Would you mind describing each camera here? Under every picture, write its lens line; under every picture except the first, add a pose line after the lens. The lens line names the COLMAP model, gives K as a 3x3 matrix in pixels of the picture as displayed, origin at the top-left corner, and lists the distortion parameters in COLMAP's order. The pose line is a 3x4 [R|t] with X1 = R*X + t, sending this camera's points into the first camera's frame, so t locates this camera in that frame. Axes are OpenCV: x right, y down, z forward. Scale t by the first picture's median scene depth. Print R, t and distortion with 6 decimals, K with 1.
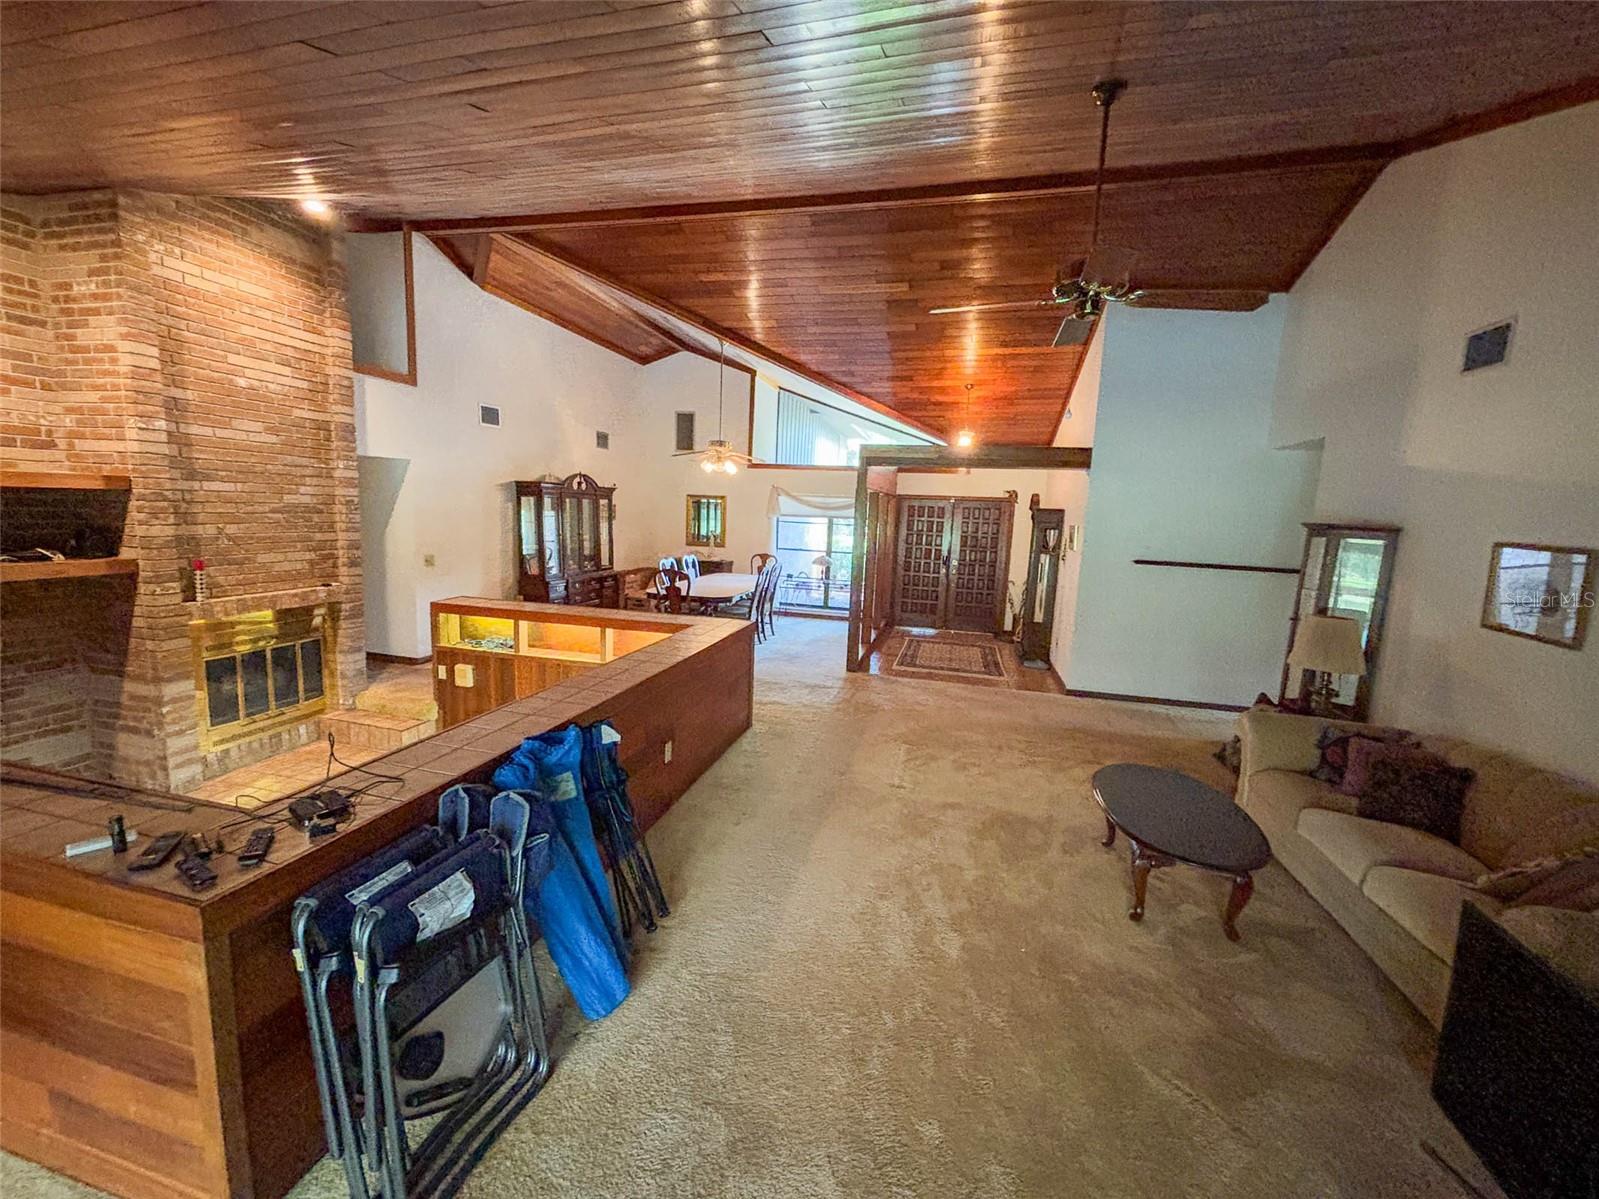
lens RADIAL K [[642.9, 0, 792.7], [0, 642.9, 602.2], [0, 0, 1]] dist [0.003973, 0.000483]
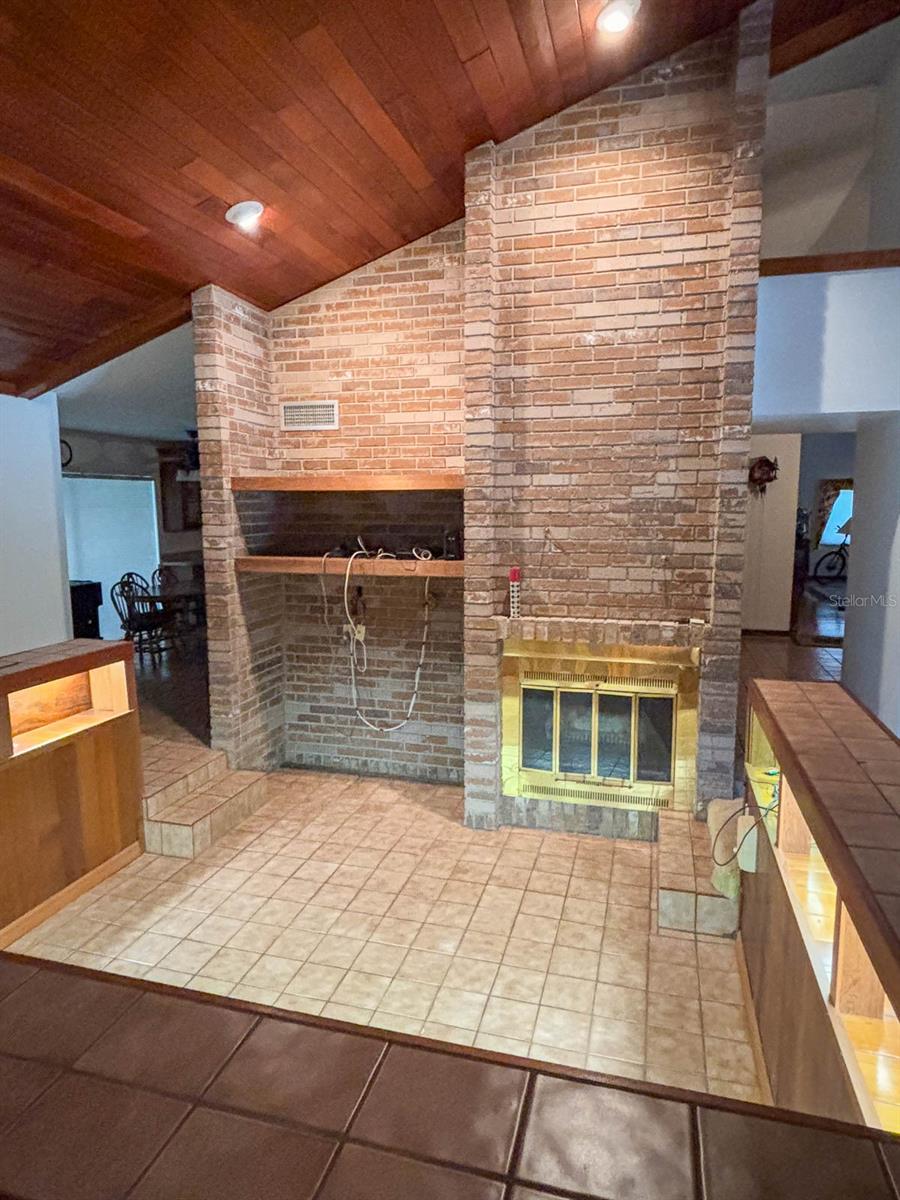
lens RADIAL K [[696.1, 0, 462.5], [0, 696.1, 594.3], [0, 0, 1]] dist [0.001607, -0.002912]
pose [[-0.021360, 0.090491, -0.995668, -0.015277], [-0.136881, 0.986253, 0.092572, -0.097459], [0.990357, 0.138265, -0.008680, 0.859423]]
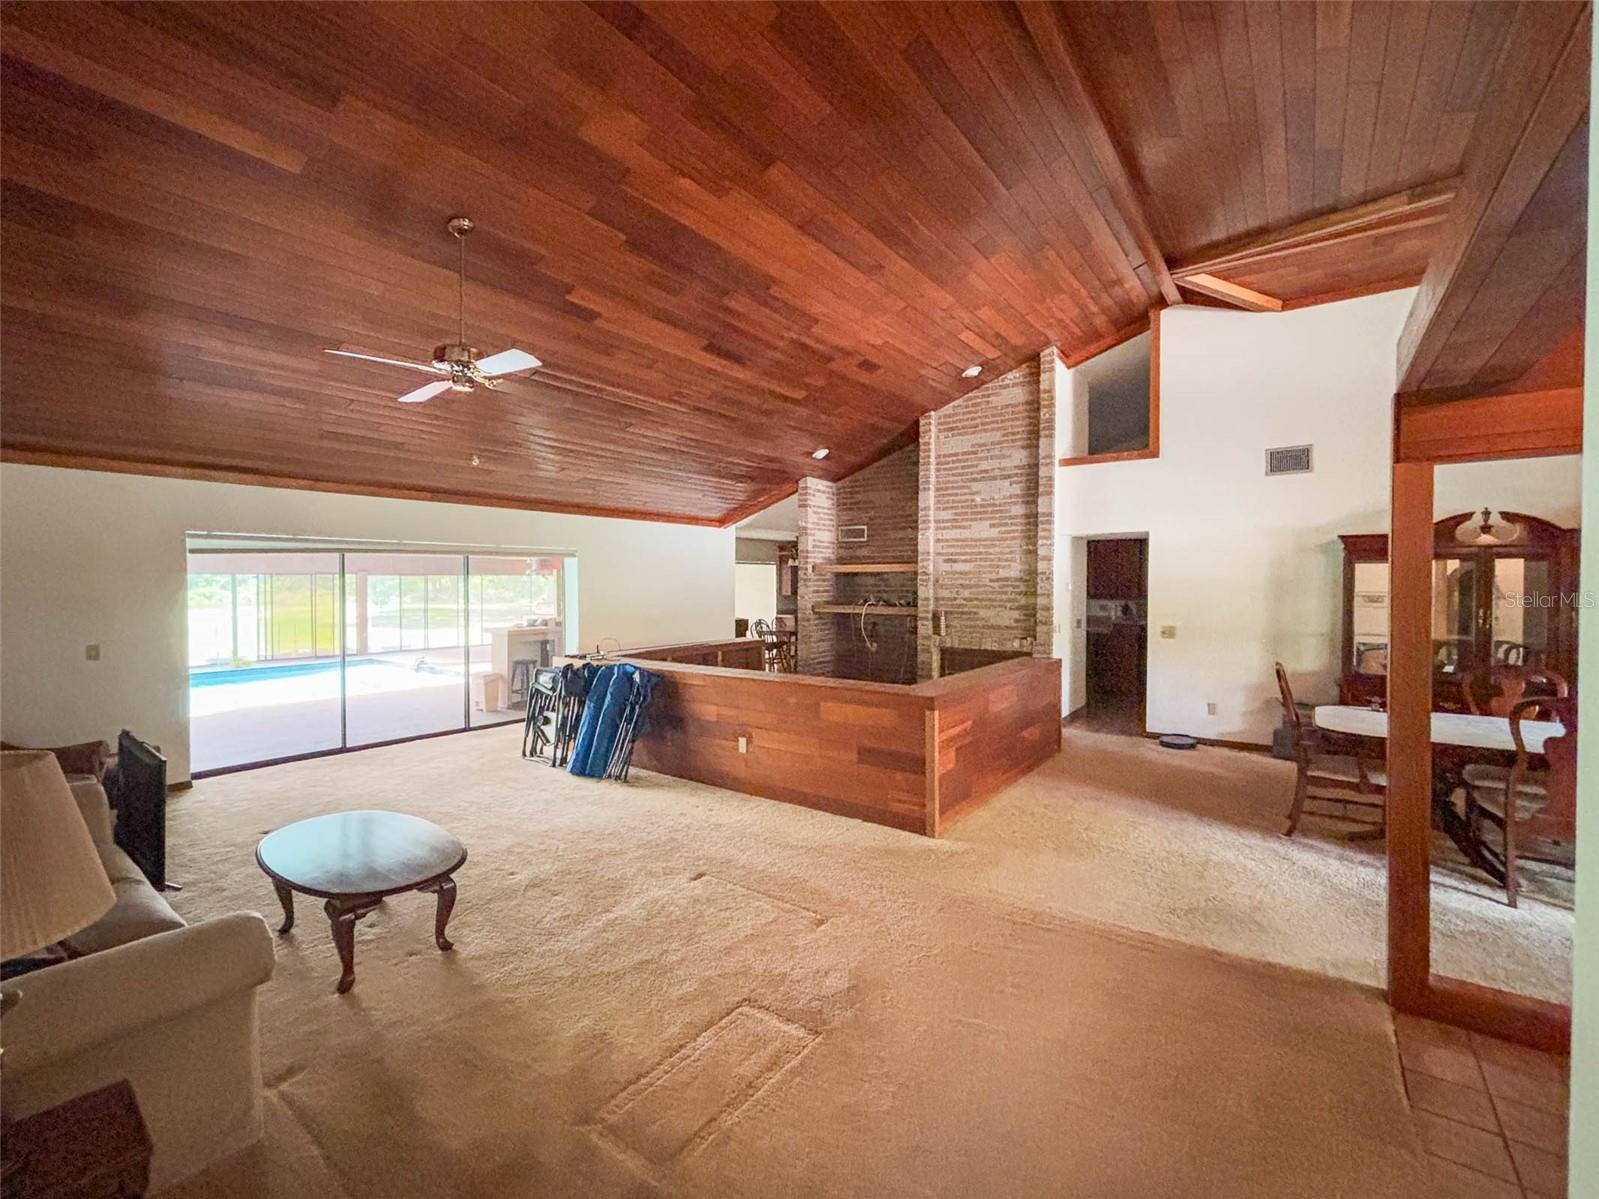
lens RADIAL K [[642.9, 0, 800.9], [0, 642.9, 595.0], [0, 0, 1]] dist [0.003973, 0.000483]
pose [[-0.378789, -0.024134, -0.925168, 0.752439], [-0.150102, 0.988026, 0.035682, -0.099767], [0.913230, 0.152385, -0.377876, 1.200038]]
